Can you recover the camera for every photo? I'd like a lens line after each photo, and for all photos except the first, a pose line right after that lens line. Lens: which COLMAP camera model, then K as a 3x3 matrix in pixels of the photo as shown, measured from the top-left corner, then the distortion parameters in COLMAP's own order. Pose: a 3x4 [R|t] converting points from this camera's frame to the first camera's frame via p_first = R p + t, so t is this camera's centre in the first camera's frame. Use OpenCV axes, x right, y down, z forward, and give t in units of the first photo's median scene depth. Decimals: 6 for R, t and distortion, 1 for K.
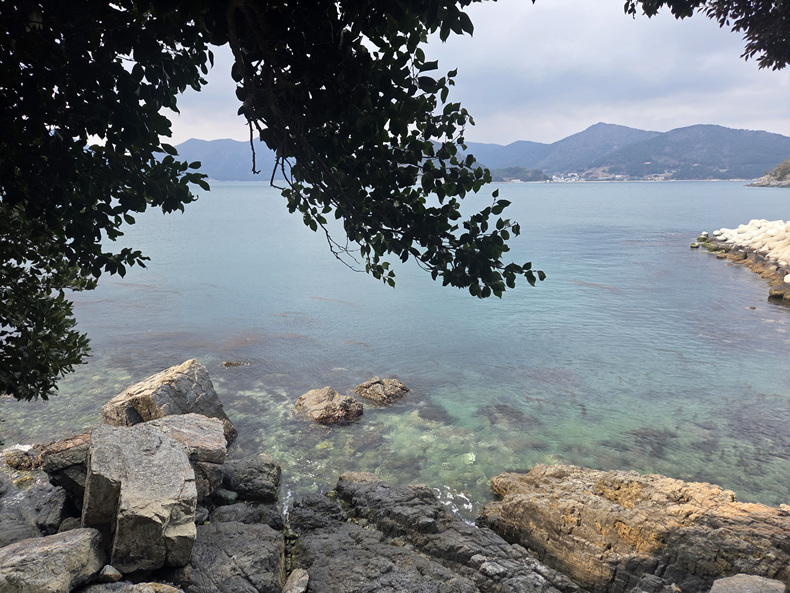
lens RADIAL K [[518.6, 0, 392.1], [0, 518.6, 281.3], [0, 0, 1]] dist [0.065361, -0.041211]
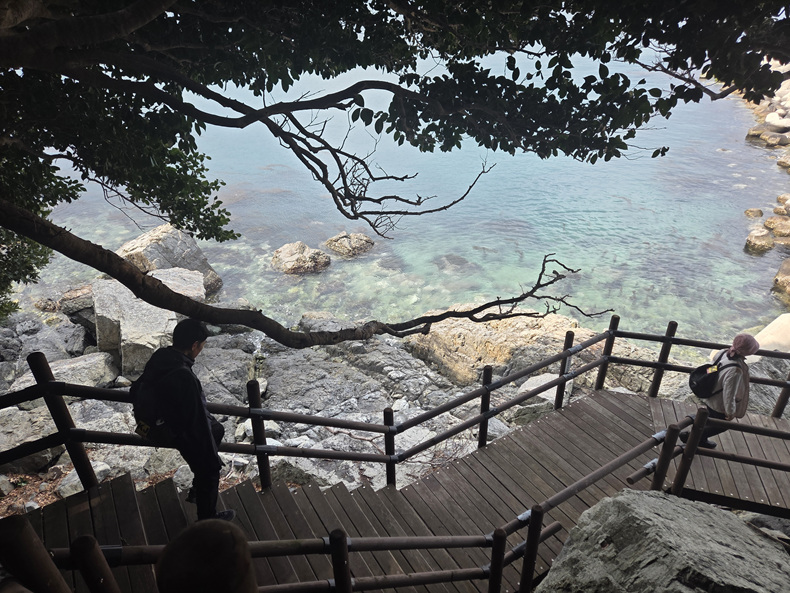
lens RADIAL K [[518.6, 0, 392.1], [0, 518.6, 281.3], [0, 0, 1]] dist [0.065361, -0.041211]
pose [[0.999781, -0.015448, -0.014099, 0.159851], [0.018909, 0.955678, 0.293805, -0.077030], [0.008935, -0.294008, 0.955761, -0.192945]]
